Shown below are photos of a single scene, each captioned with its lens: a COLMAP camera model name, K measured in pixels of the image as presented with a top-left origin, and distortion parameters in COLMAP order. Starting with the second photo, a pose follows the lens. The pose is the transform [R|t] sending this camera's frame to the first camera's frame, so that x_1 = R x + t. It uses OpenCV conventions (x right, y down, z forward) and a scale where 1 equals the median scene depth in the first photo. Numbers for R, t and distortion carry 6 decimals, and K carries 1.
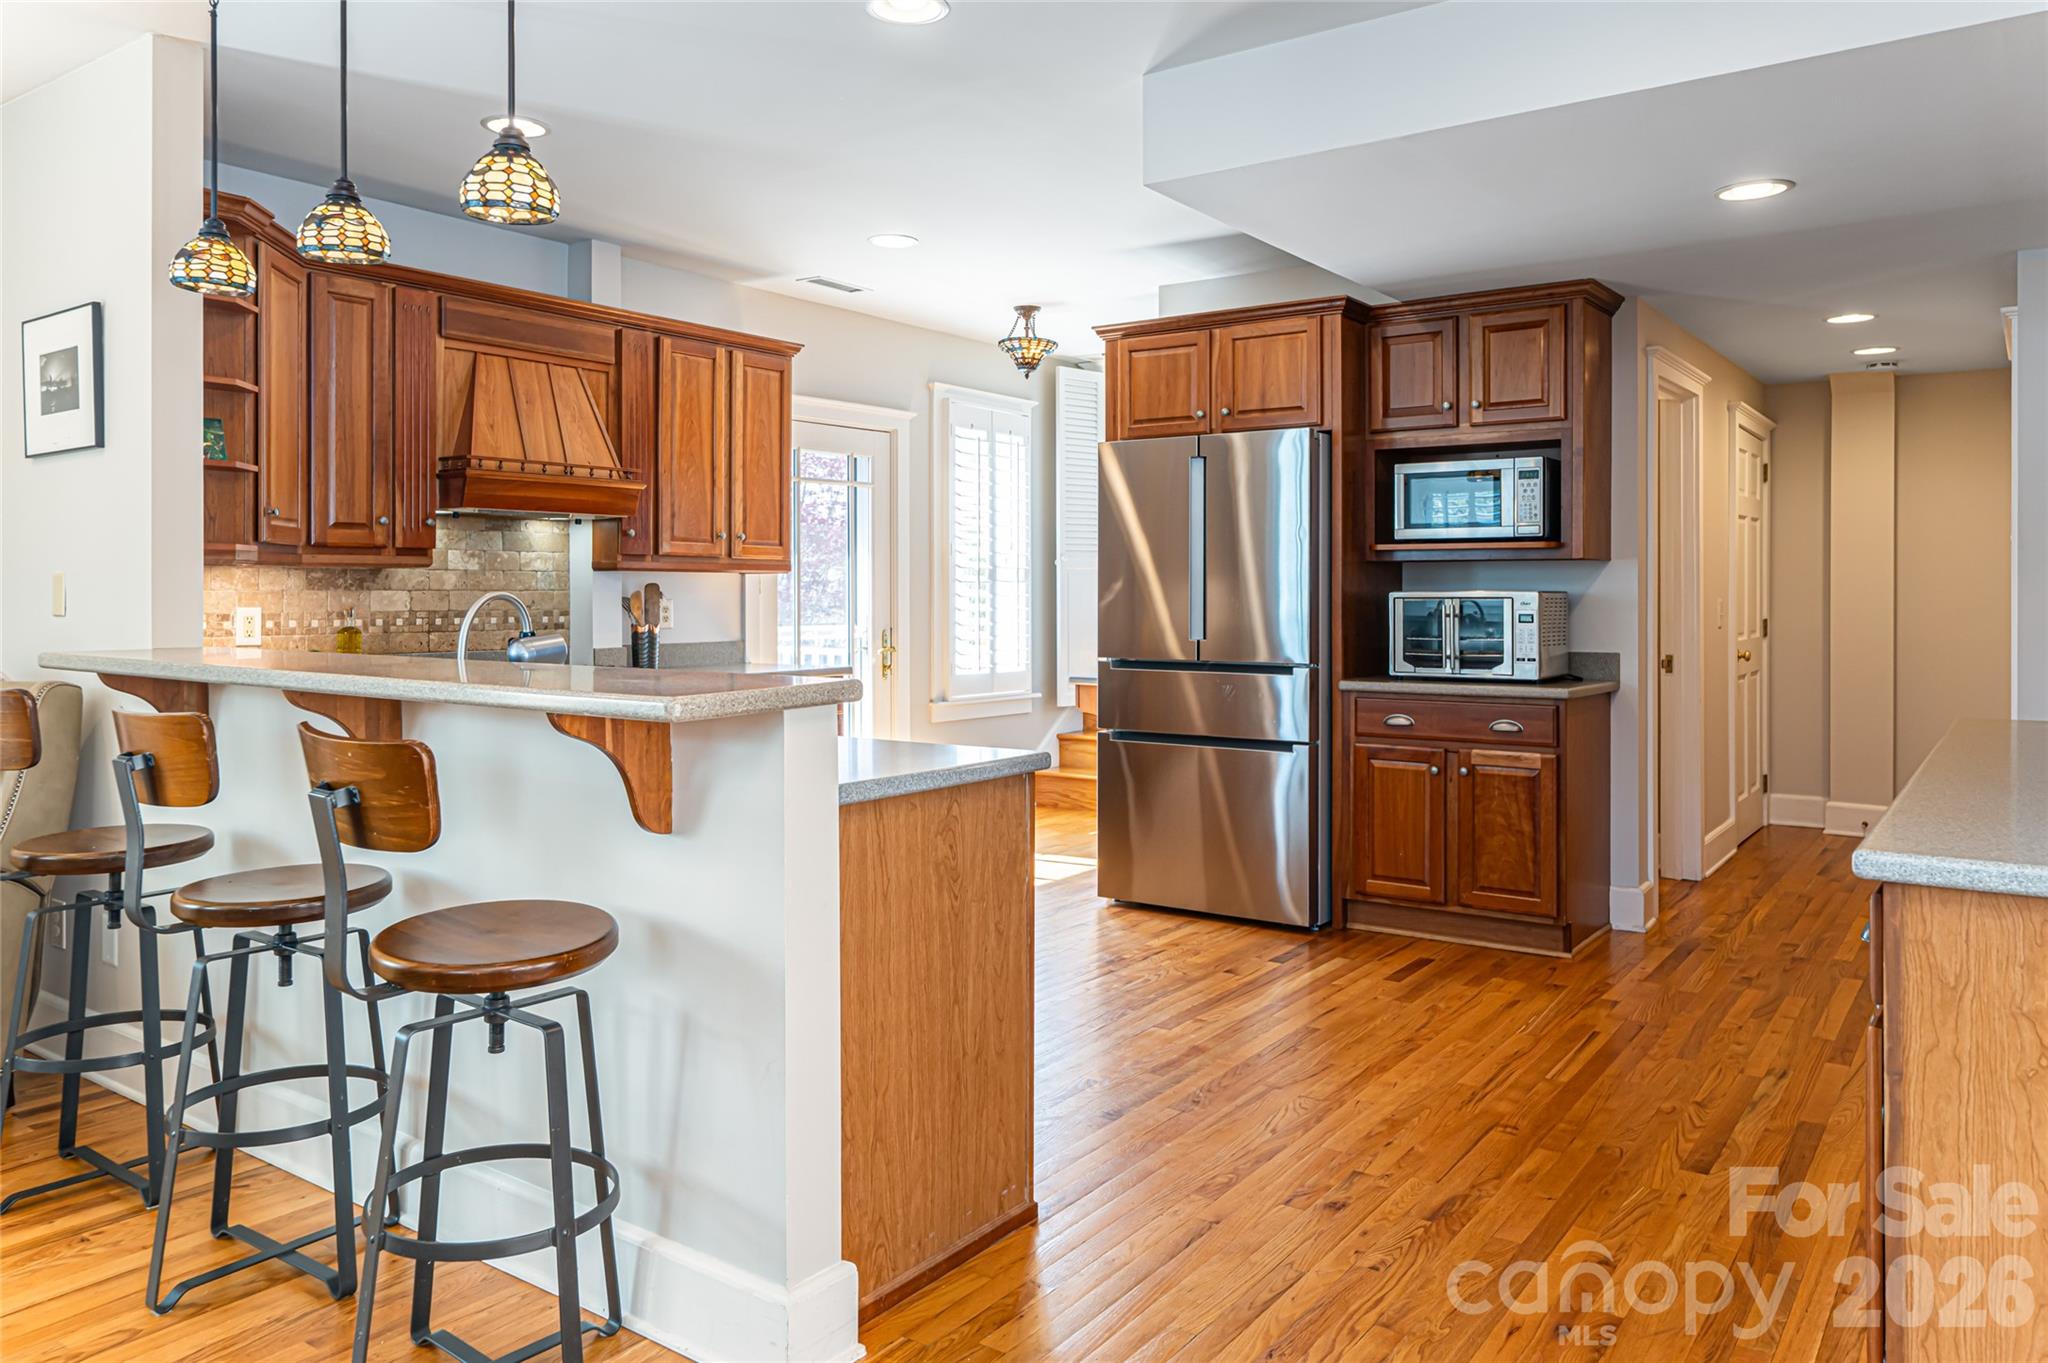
lens RADIAL K [[1422.8, 0, 1028.2], [0, 1422.8, 596.4], [0, 0, 1]] dist [0.000108, -0.000337]
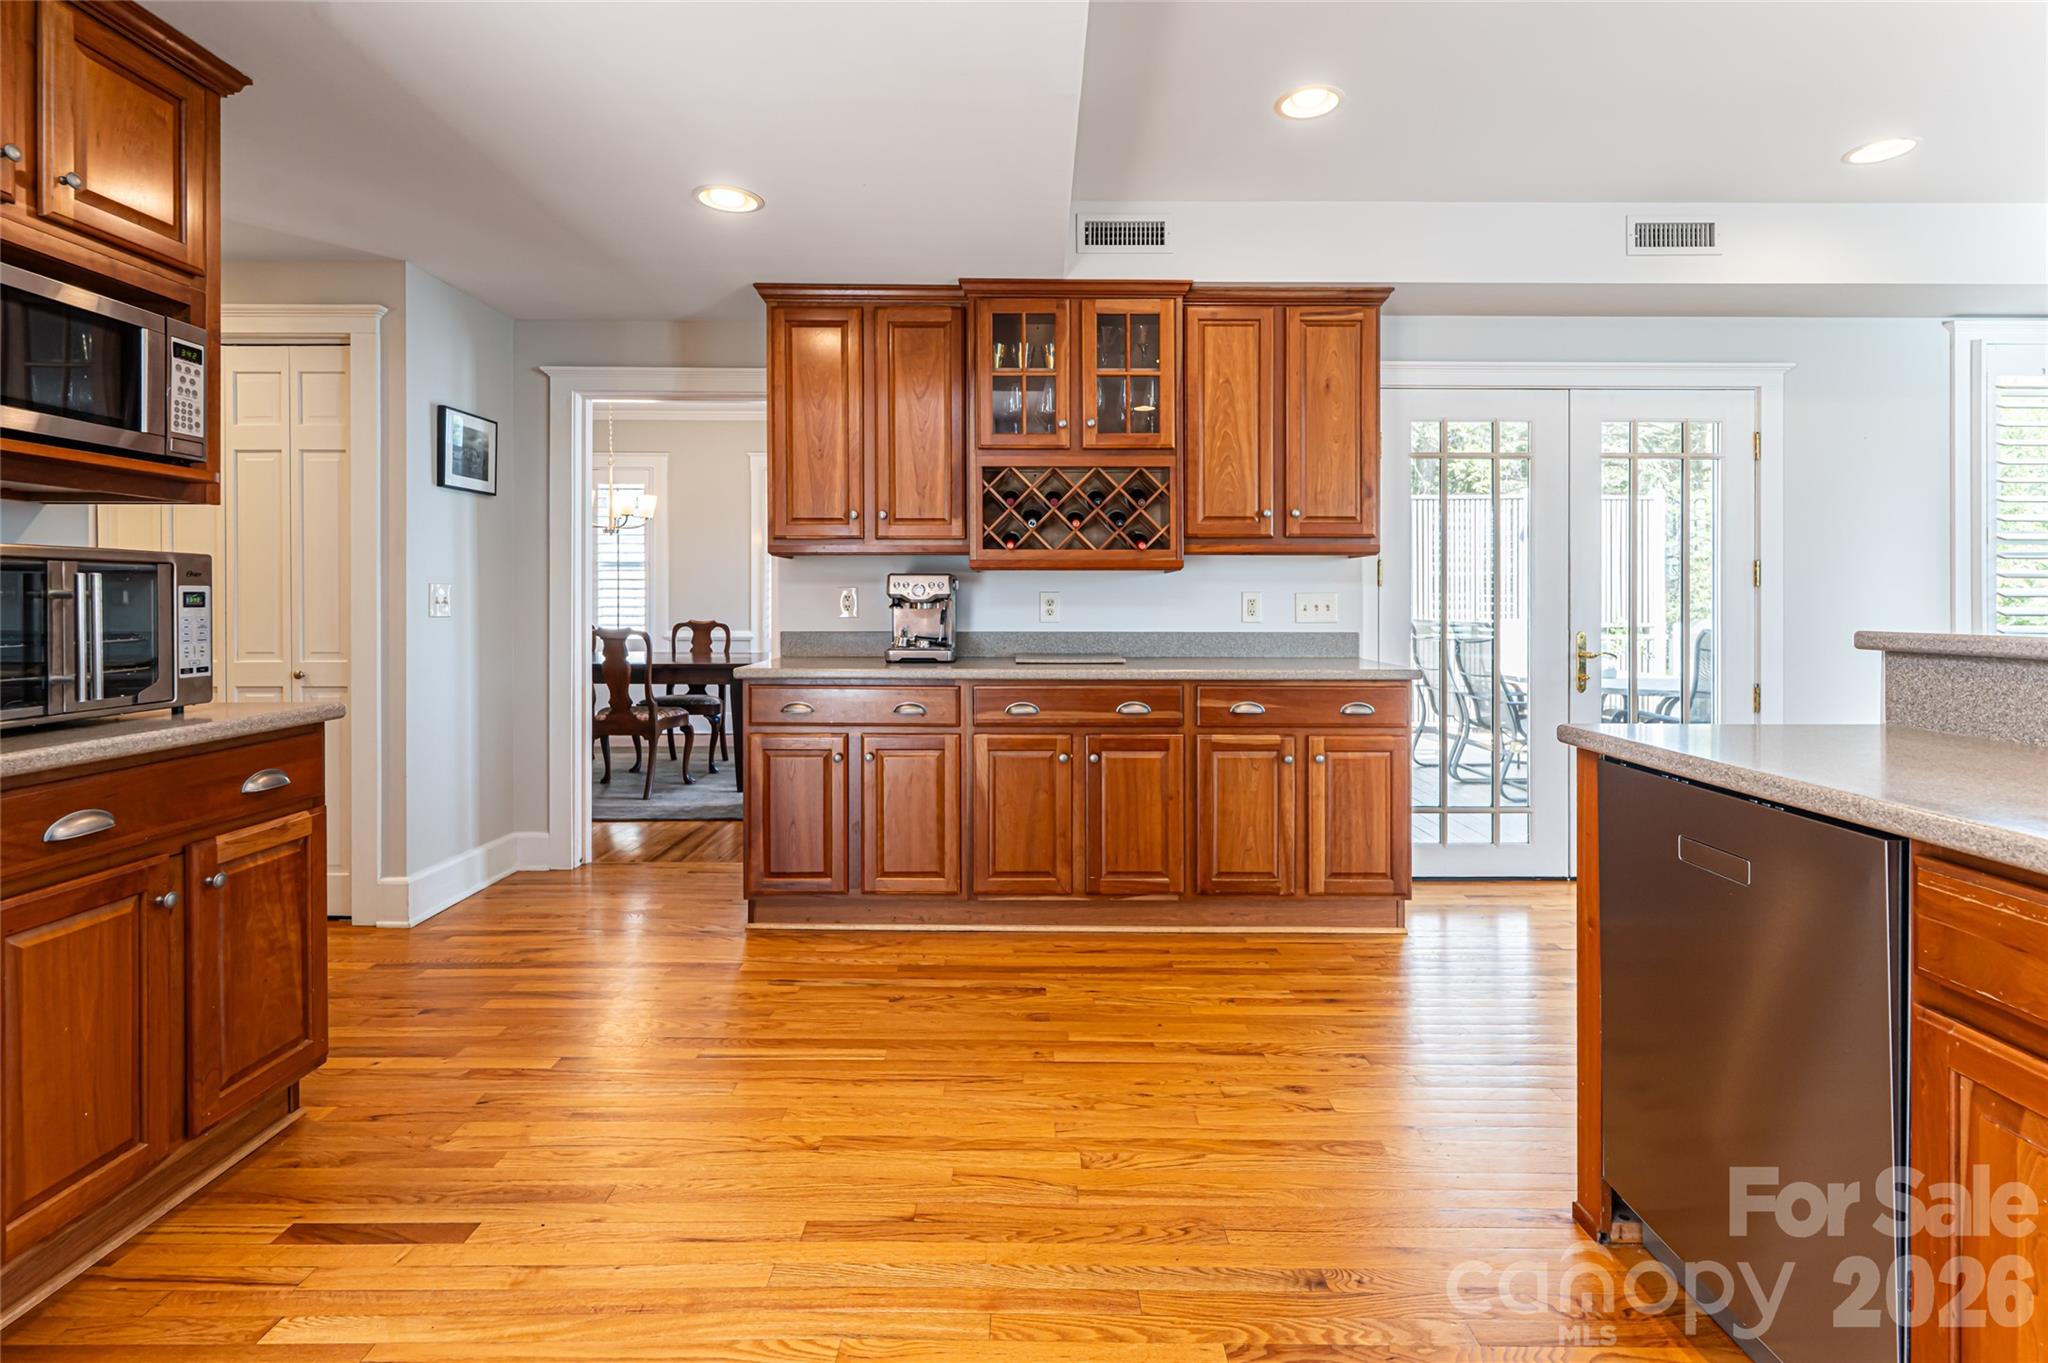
lens RADIAL K [[961.4, 0, 1029.9], [0, 961.4, 603.9], [0, 0, 1]] dist [0.002158, 0.000368]
pose [[-0.585256, -0.002704, 0.810844, -0.234689], [-0.000701, 0.999996, 0.002829, 0.021482], [-0.810848, 0.001087, -0.585255, 1.310565]]
